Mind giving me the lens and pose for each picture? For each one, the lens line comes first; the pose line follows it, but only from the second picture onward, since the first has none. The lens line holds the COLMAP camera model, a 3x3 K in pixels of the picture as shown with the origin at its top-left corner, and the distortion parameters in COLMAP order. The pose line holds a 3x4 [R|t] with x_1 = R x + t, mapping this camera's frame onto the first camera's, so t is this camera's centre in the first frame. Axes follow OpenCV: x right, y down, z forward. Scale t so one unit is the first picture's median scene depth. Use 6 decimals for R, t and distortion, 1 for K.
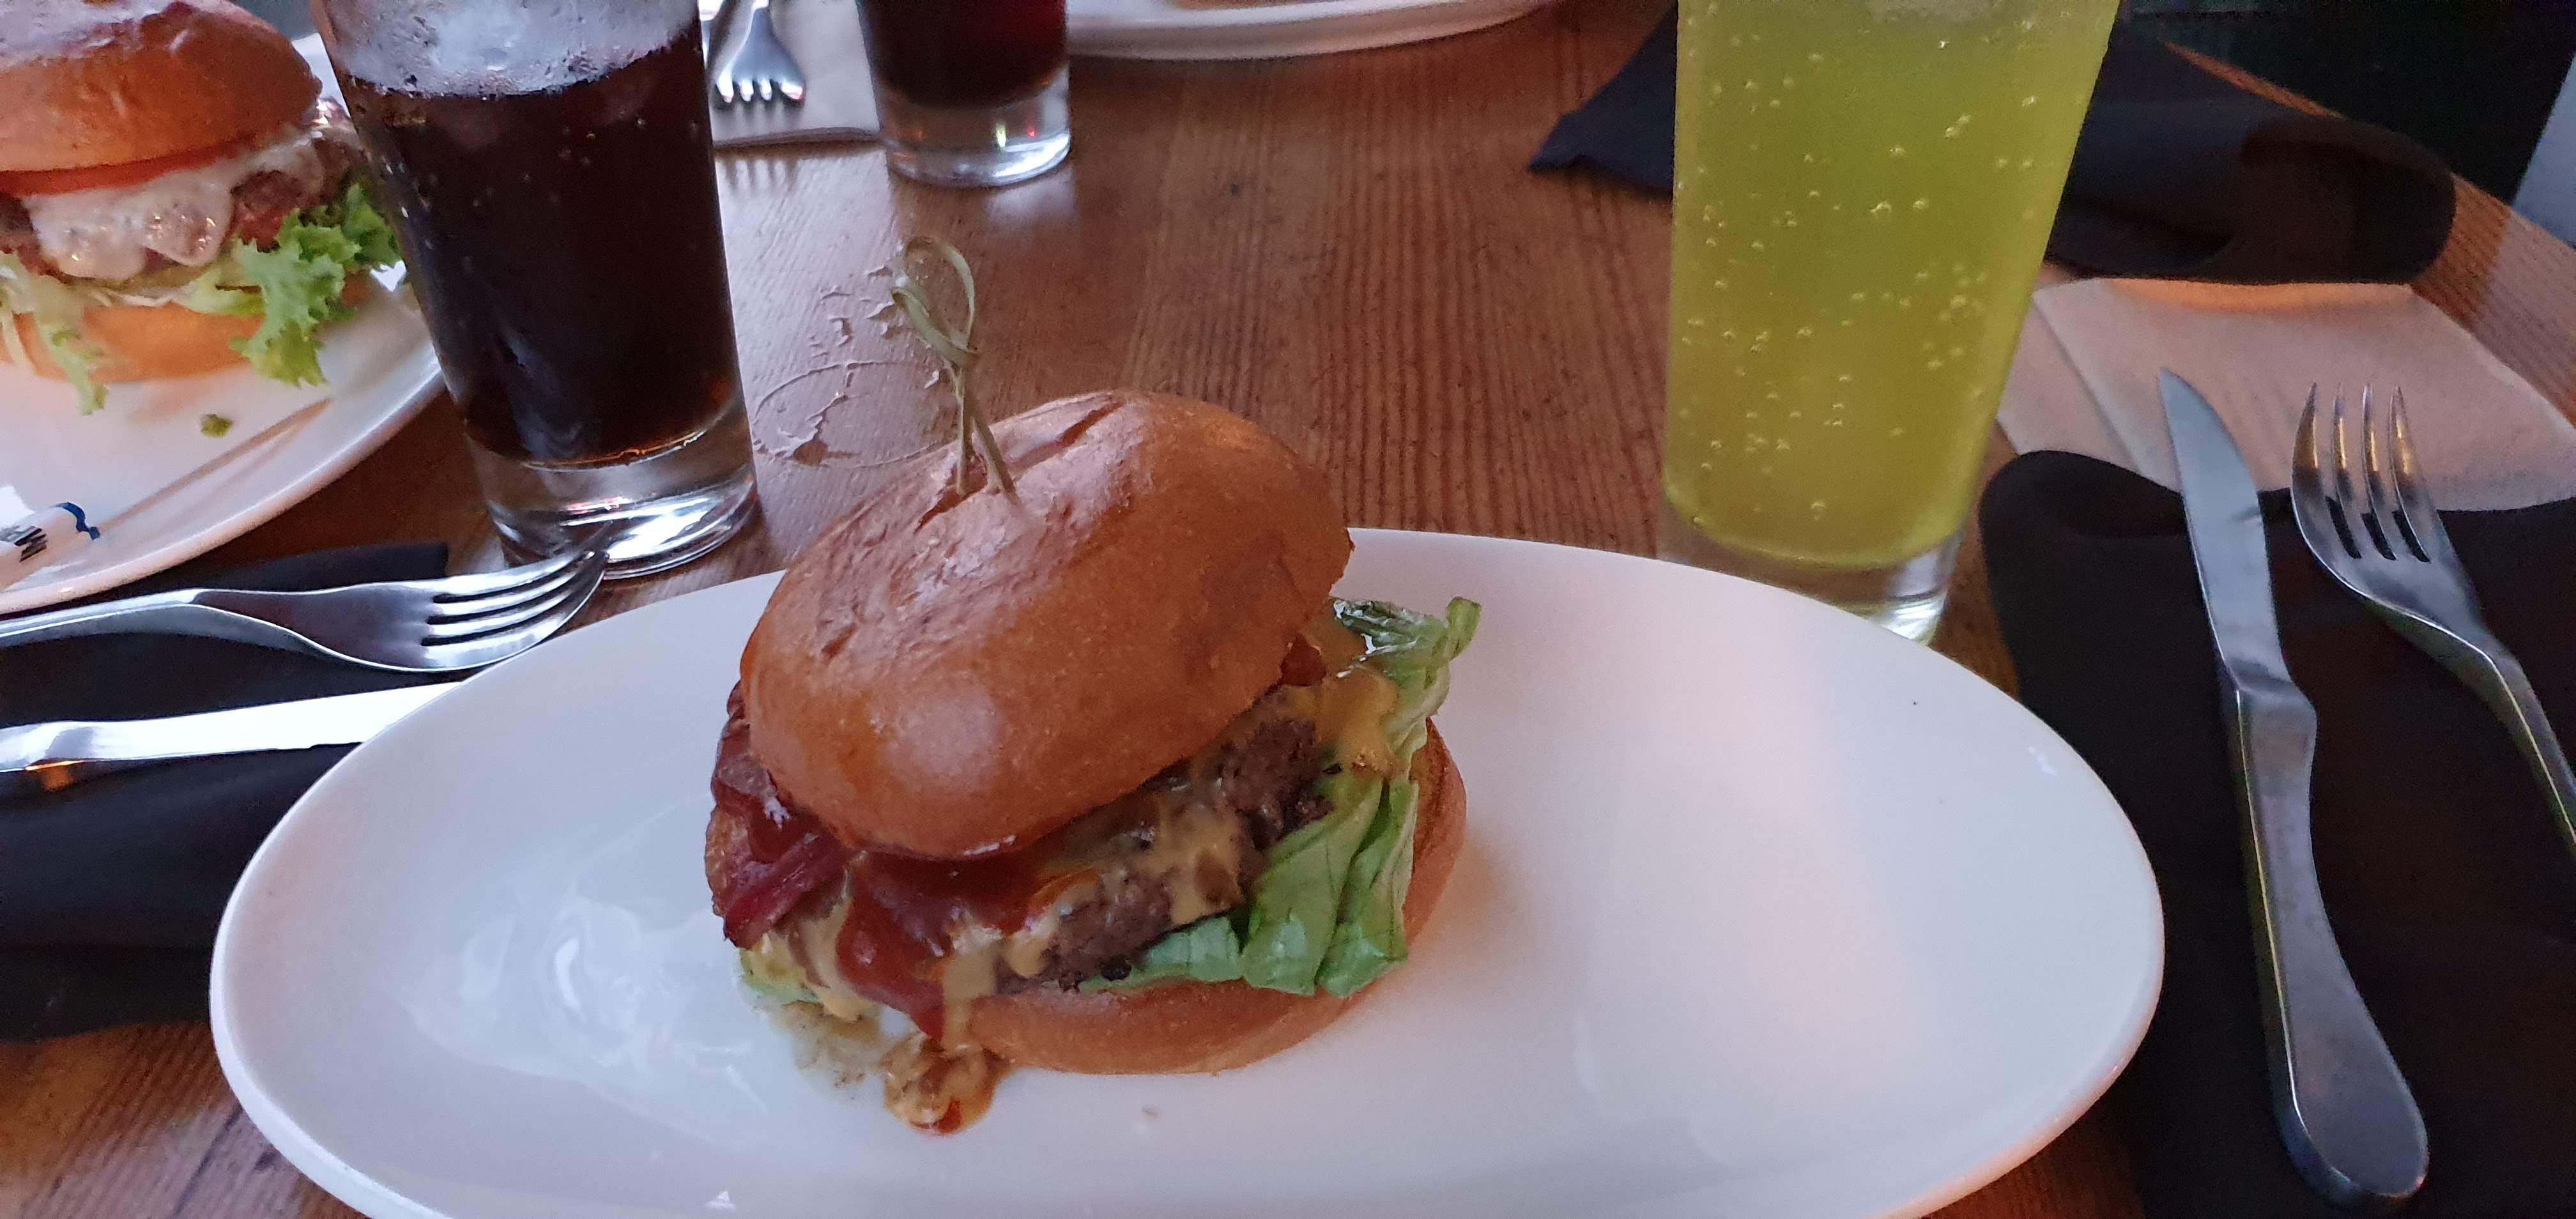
lens RADIAL K [[1897.5, 0, 1288.0], [0, 1897.5, 609.5], [0, 0, 1]] dist [0.072307, -0.119122]
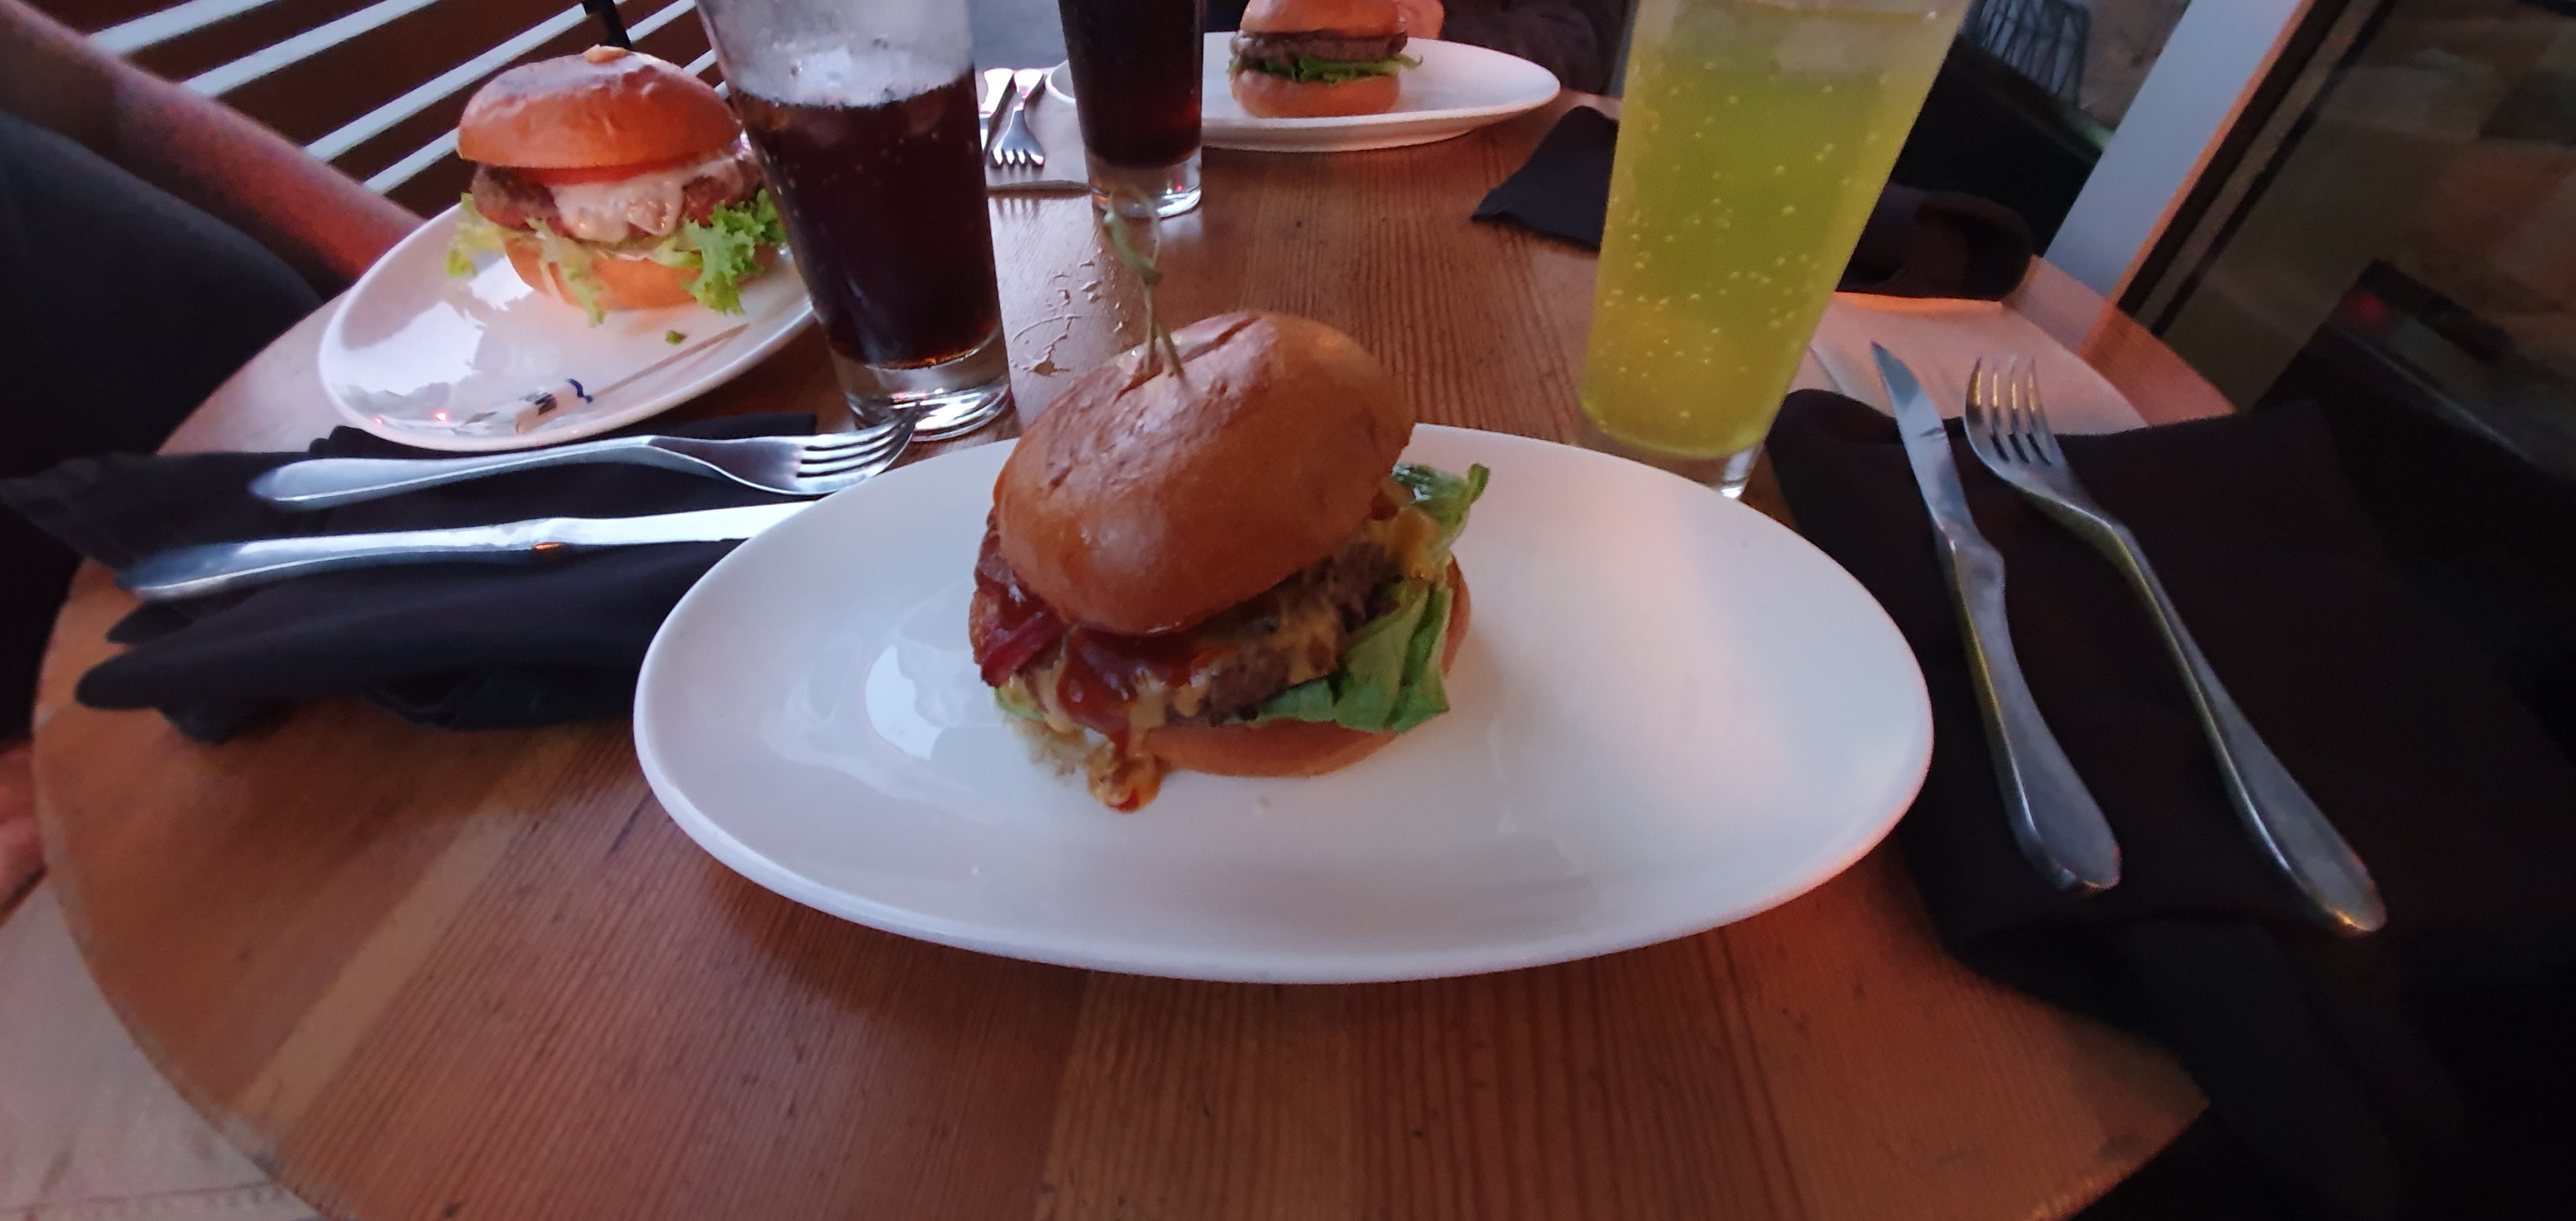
lens RADIAL K [[934.1, 0, 1289.0], [0, 934.1, 574.1], [0, 0, 1]] dist [-0.000468, -0.000013]
pose [[0.999507, 0.030457, 0.007577, -0.060921], [-0.031045, 0.994887, 0.096108, 0.013973], [-0.004611, -0.096296, 0.995342, 0.270724]]
